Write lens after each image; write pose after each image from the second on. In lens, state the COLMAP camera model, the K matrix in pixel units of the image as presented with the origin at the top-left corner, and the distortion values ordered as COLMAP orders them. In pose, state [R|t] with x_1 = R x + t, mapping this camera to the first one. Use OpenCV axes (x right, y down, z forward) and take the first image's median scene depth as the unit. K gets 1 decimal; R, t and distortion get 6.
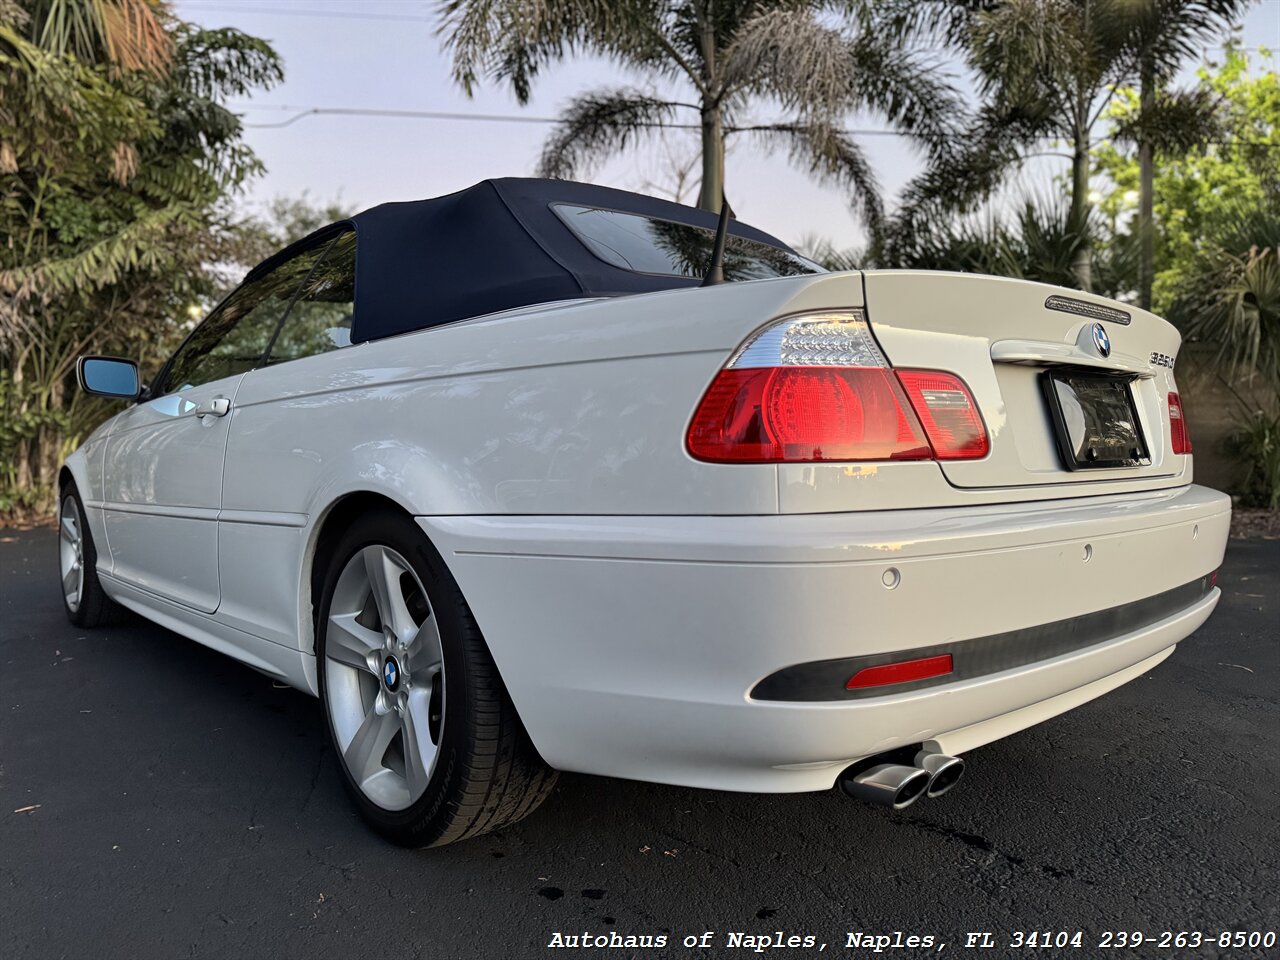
lens RADIAL K [[918.0, 0, 638.8], [0, 918.0, 524.2], [0, 0, 1]] dist [0.081159, -0.096478]
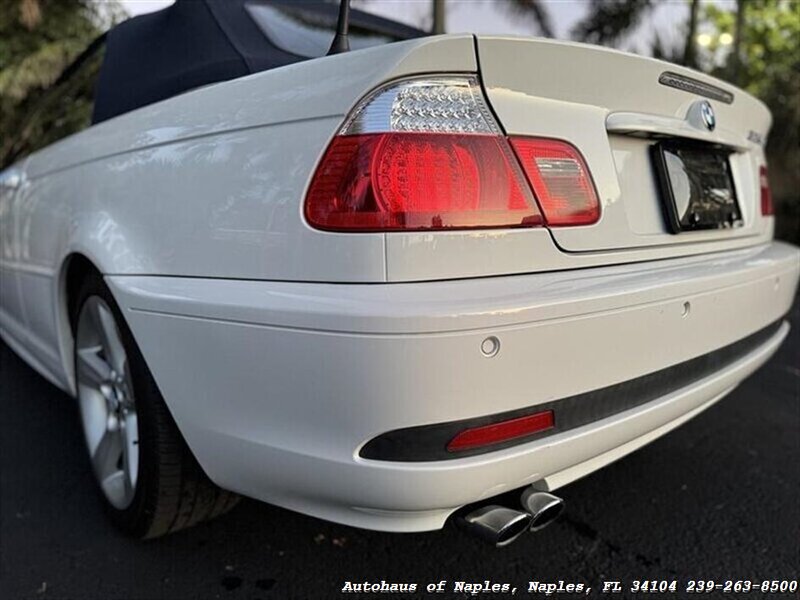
lens RADIAL K [[573.8, 0, 399.2], [0, 573.8, 327.6], [0, 0, 1]] dist [0.081159, -0.096478]
pose [[0.999981, -0.001993, -0.005781, 0.146156], [0.002643, 0.993385, 0.114800, -0.028789], [0.005514, -0.114814, 0.993372, 0.309924]]
